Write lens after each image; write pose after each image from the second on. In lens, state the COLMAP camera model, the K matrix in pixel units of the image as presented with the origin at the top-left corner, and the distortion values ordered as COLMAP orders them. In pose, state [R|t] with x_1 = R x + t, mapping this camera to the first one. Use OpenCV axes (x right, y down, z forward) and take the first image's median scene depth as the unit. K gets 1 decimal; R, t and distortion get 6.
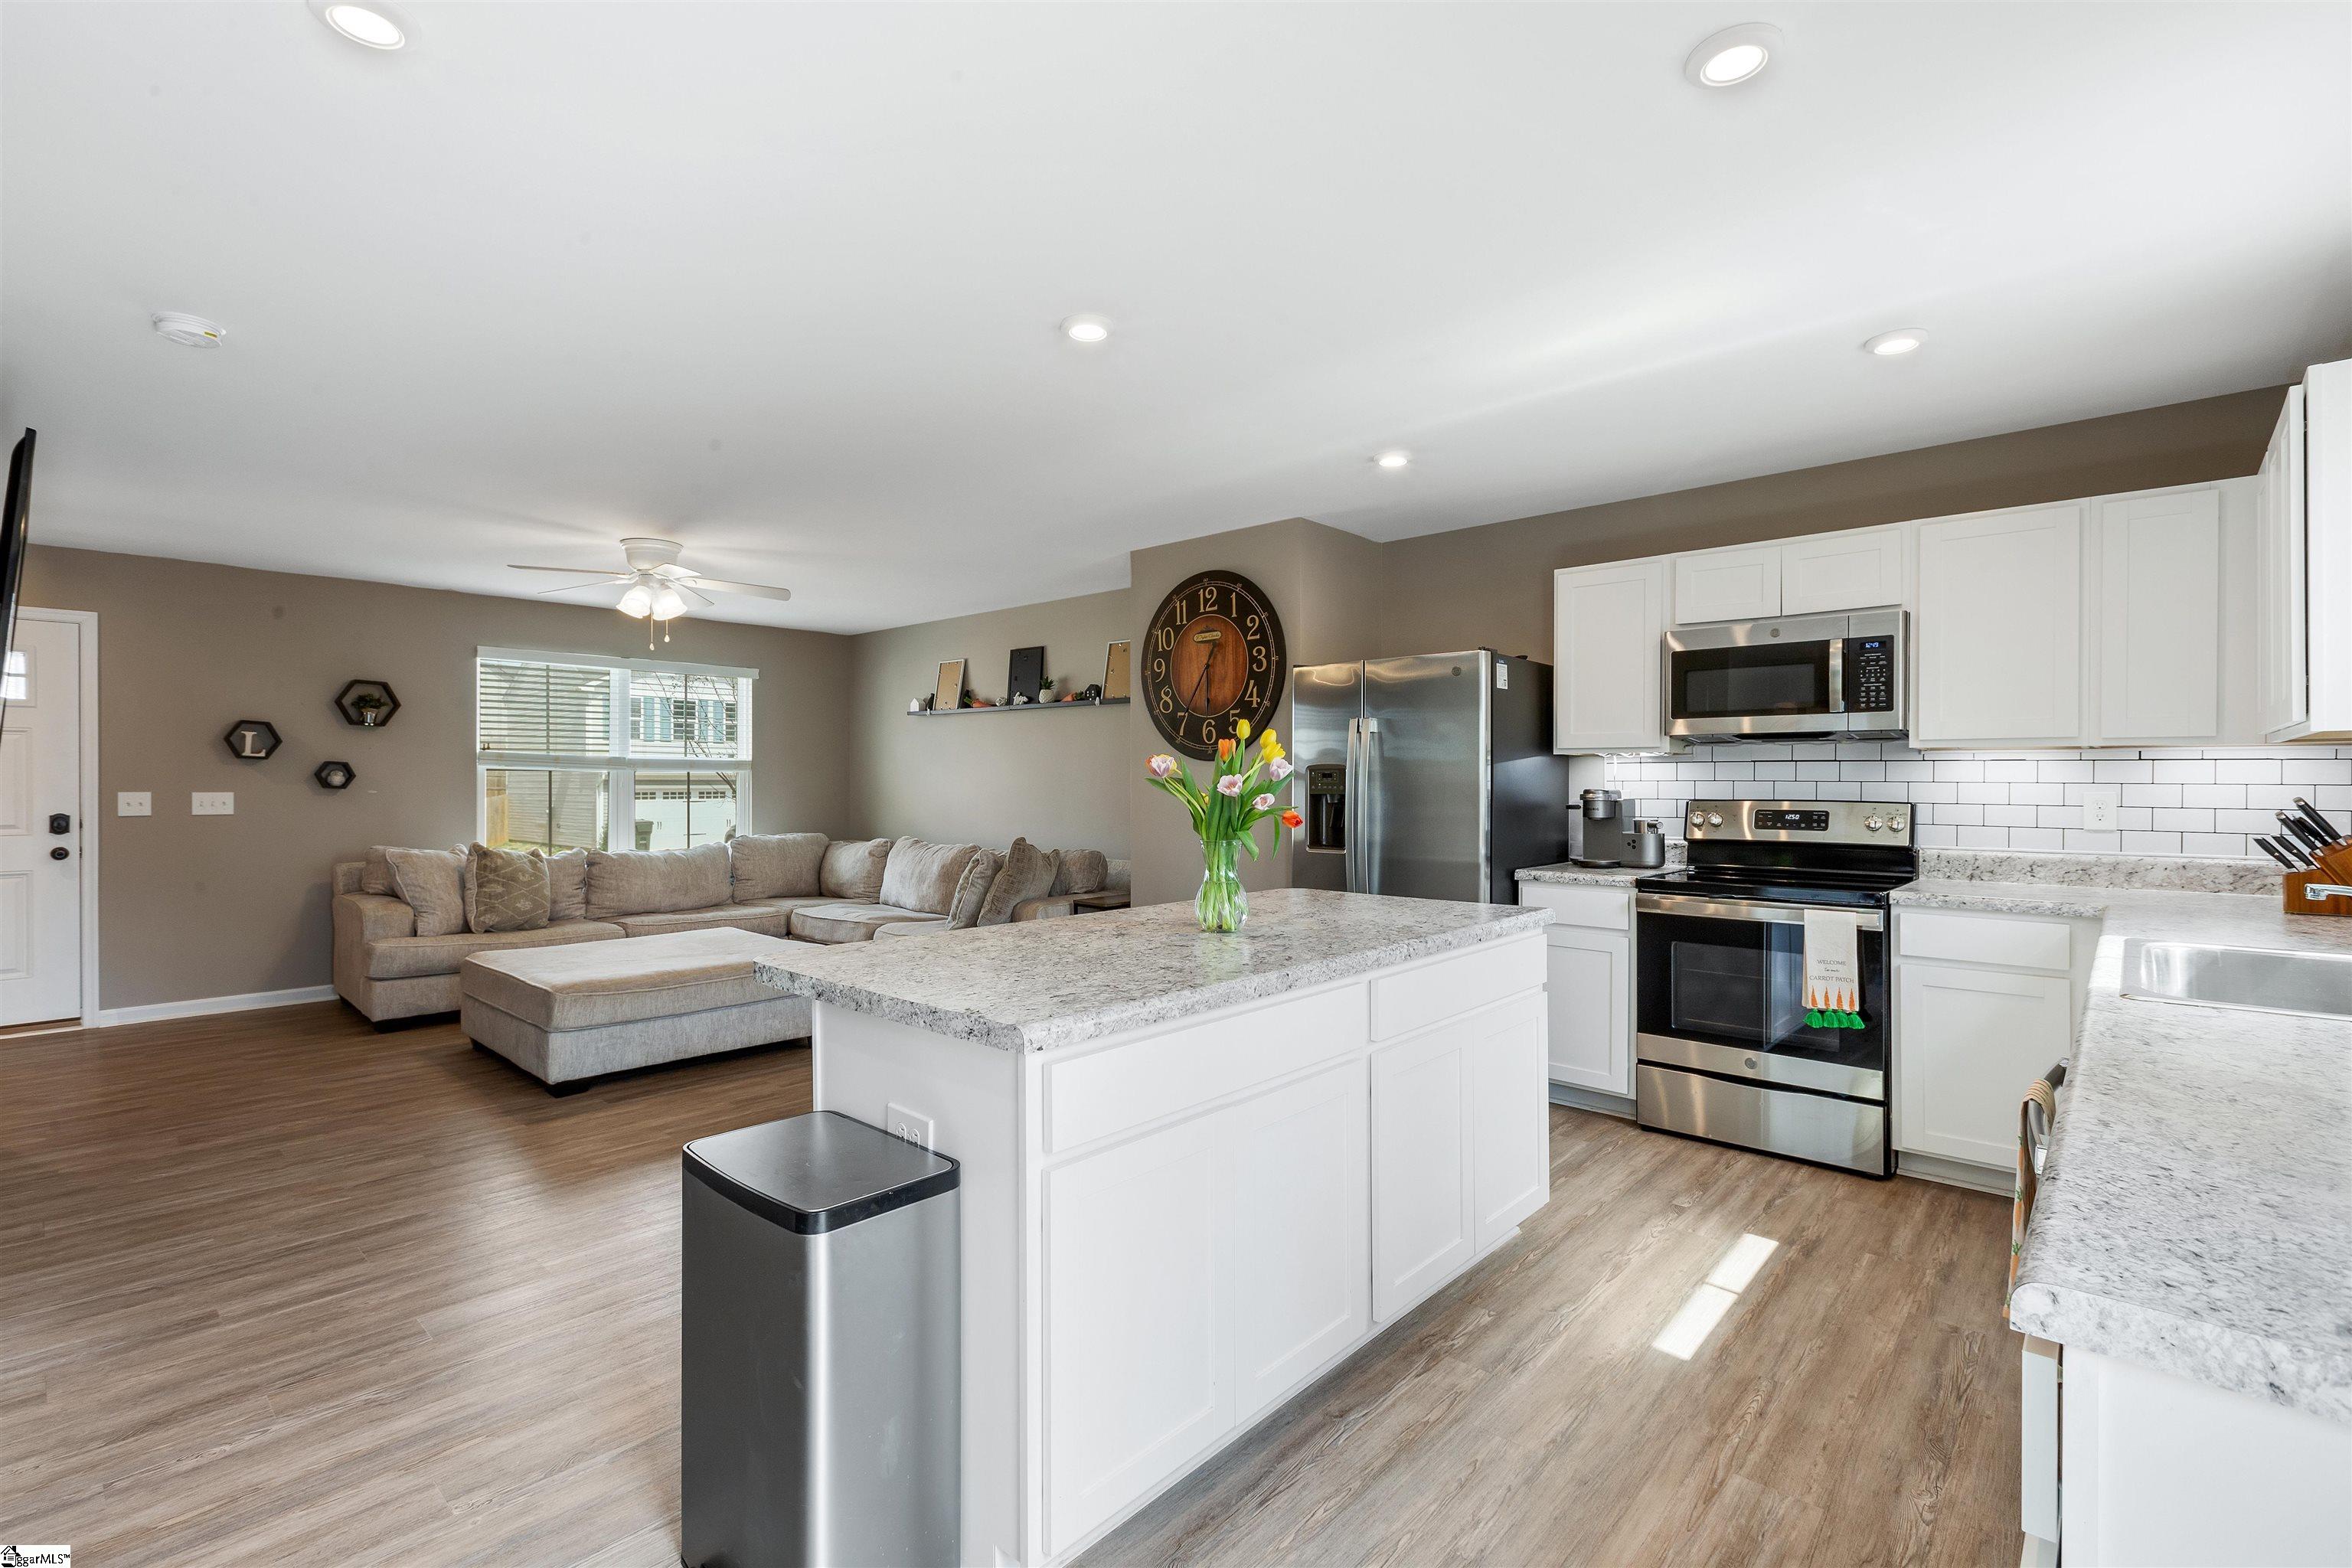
lens RADIAL K [[1055.3, 0, 1176.0], [0, 1055.3, 784.0], [0, 0, 1]] dist [-0.000476, -0.000456]
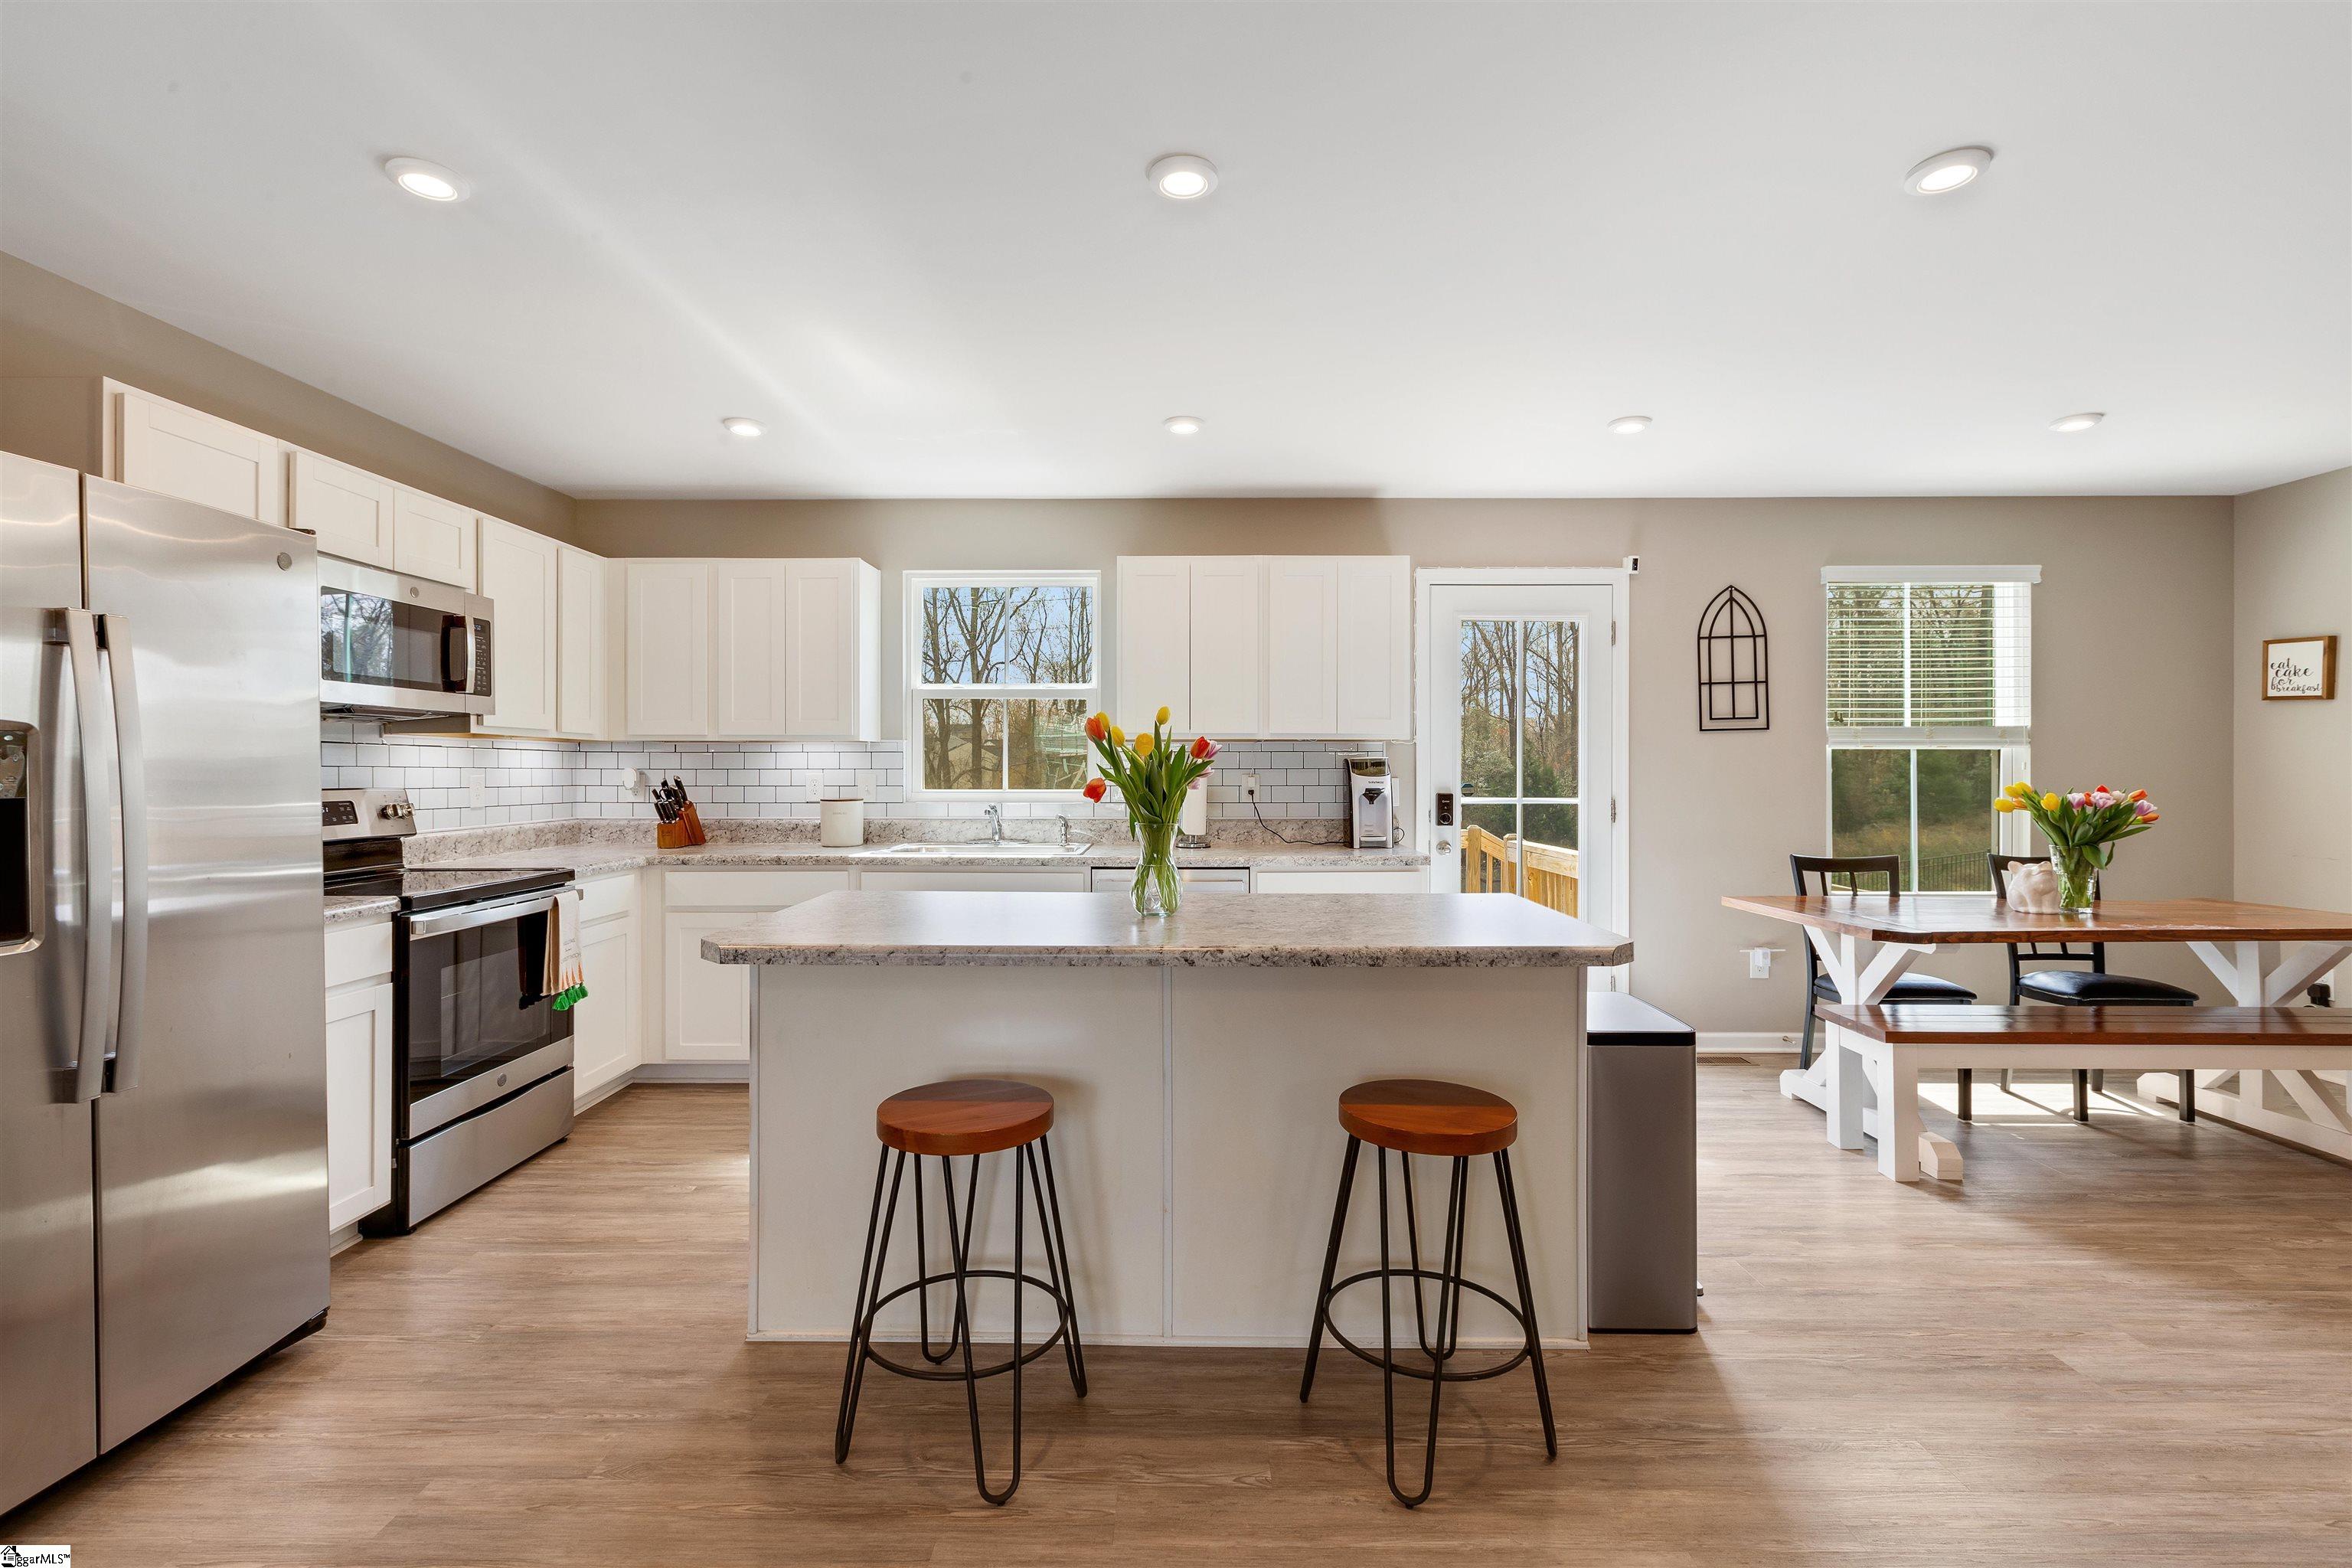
lens RADIAL K [[1054.8, 0, 1172.9], [0, 1054.8, 770.4], [0, 0, 1]] dist [0.002627, -0.000686]
pose [[-0.661791, -0.000875, 0.749688, -0.348638], [0.004632, 0.999975, 0.005256, -0.000411], [-0.749674, 0.006951, -0.661770, 0.801809]]
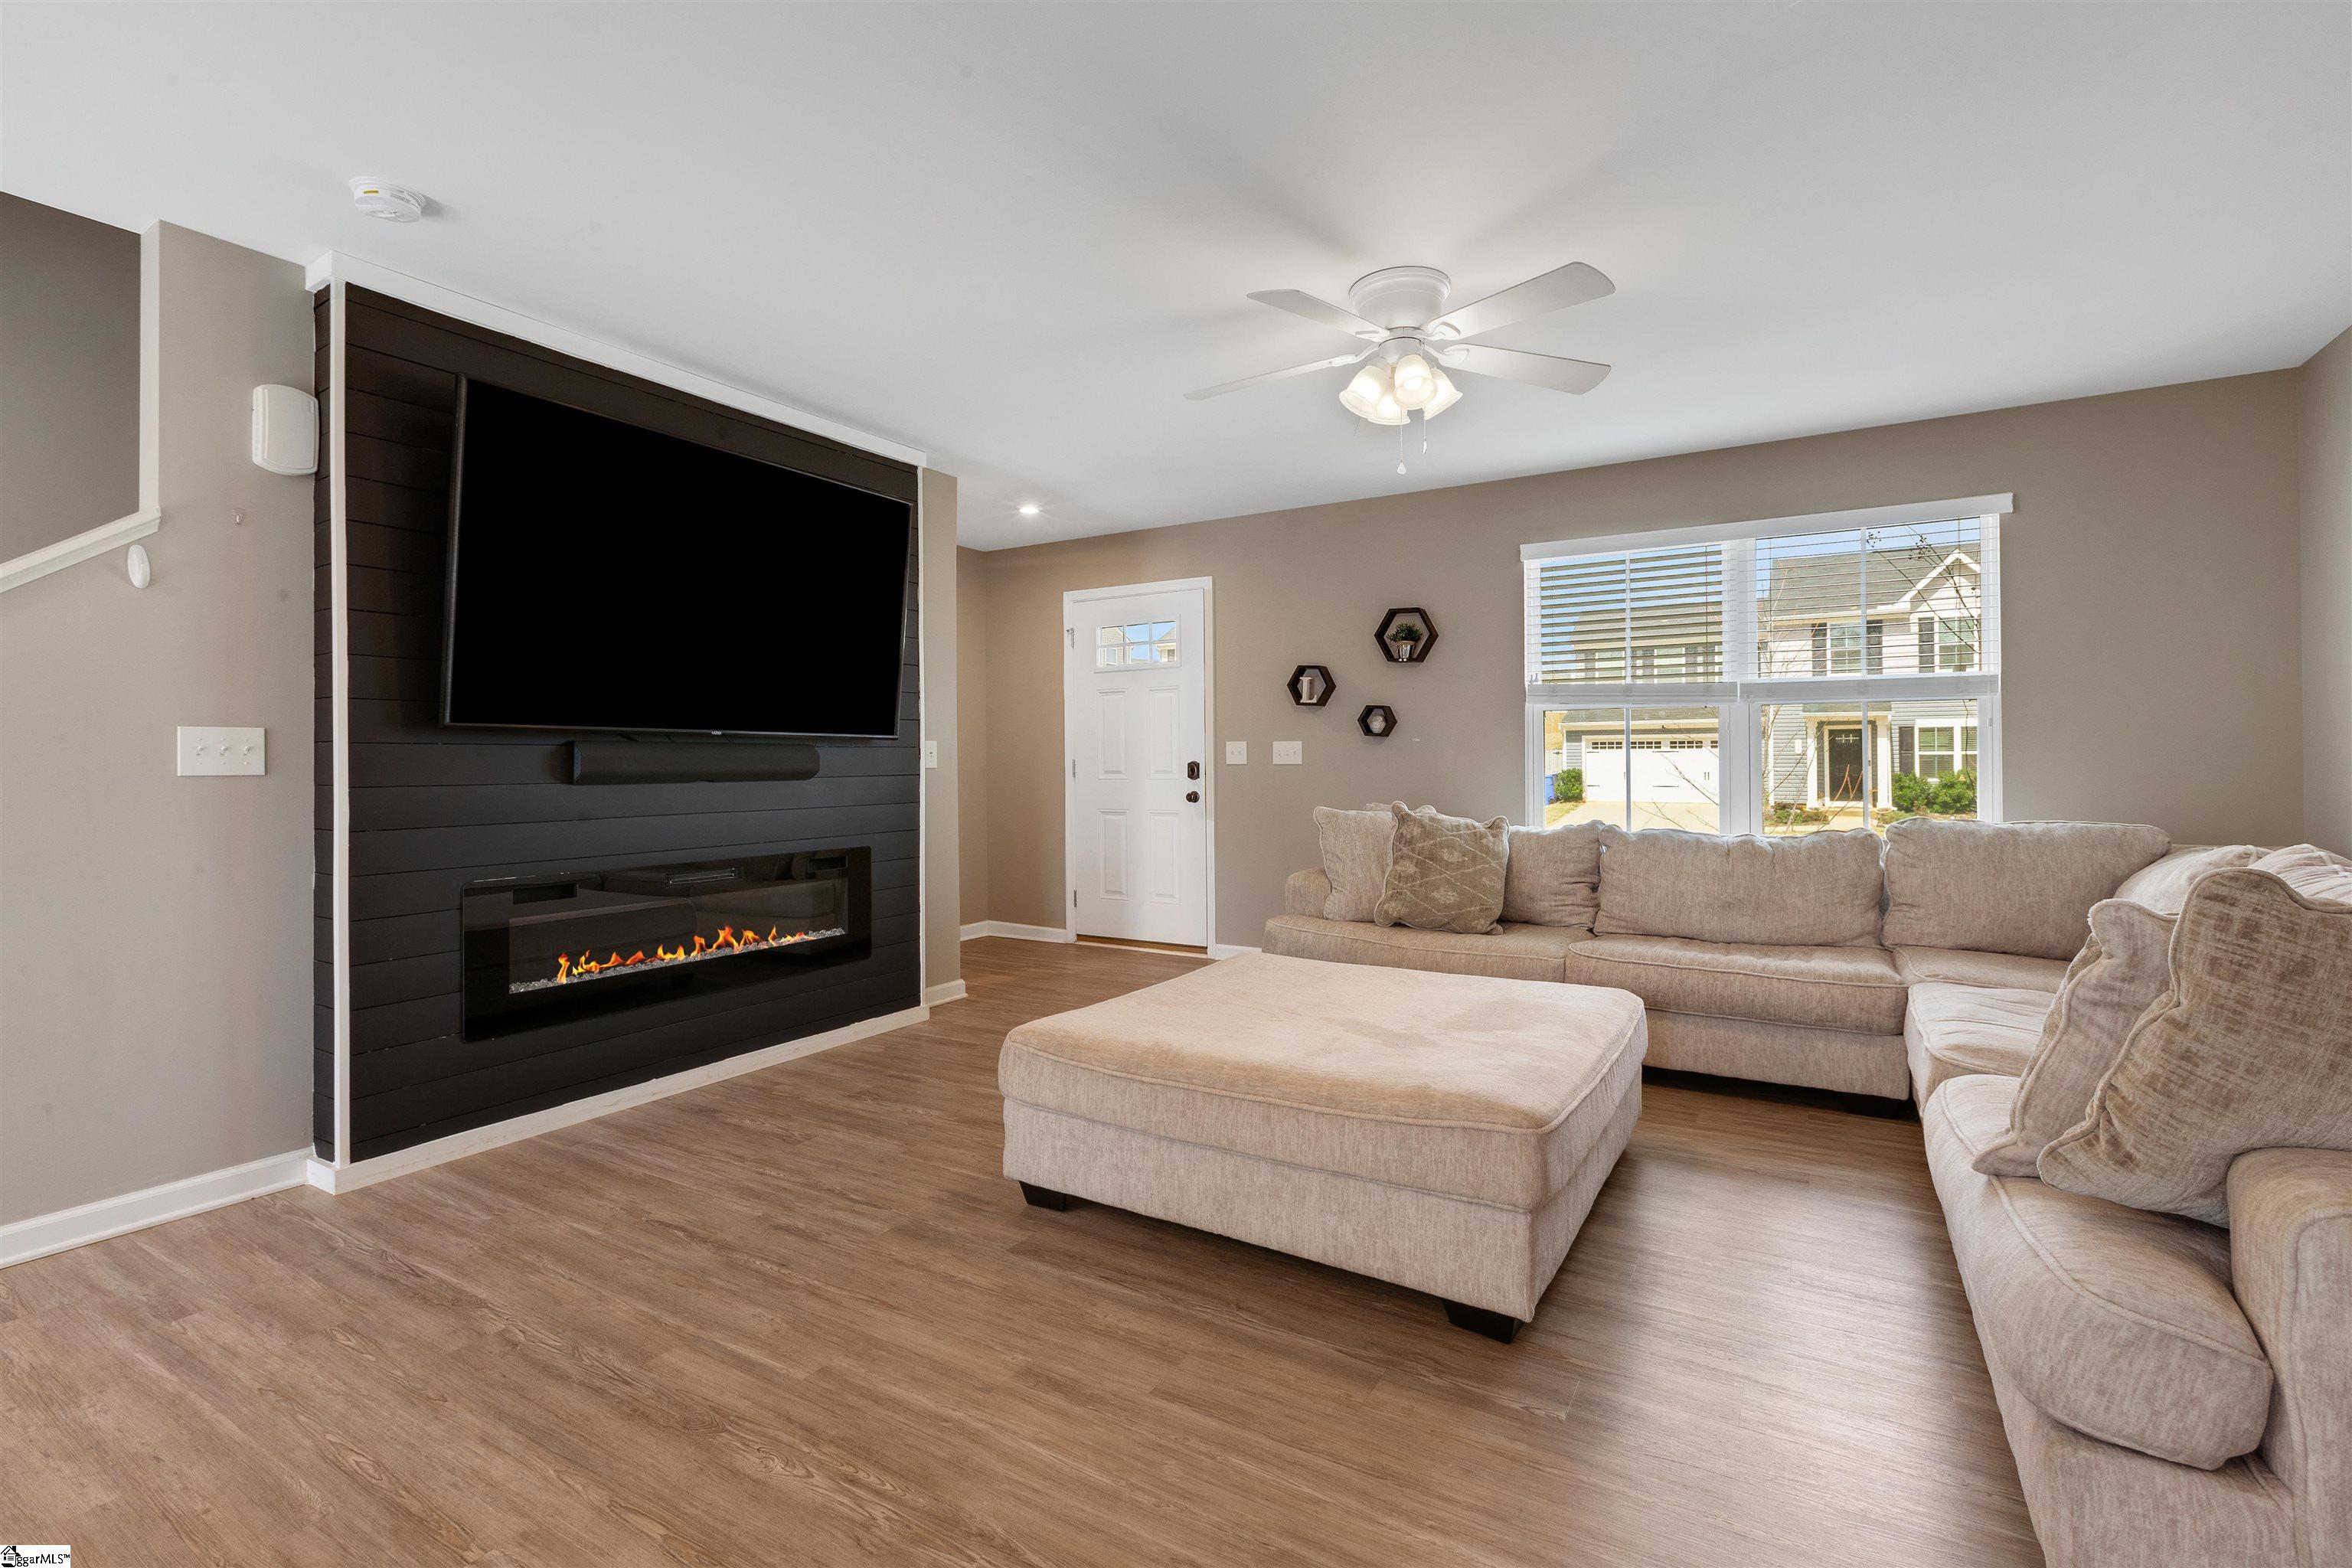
lens RADIAL K [[1061.2, 0, 1173.5], [0, 1061.2, 750.6], [0, 0, 1]] dist [0.001077, -0.001029]
pose [[0.190155, -0.008656, -0.981716, 0.041972], [0.002763, 0.999962, -0.008282, 0.027266], [0.981750, -0.001138, 0.190172, 0.786347]]
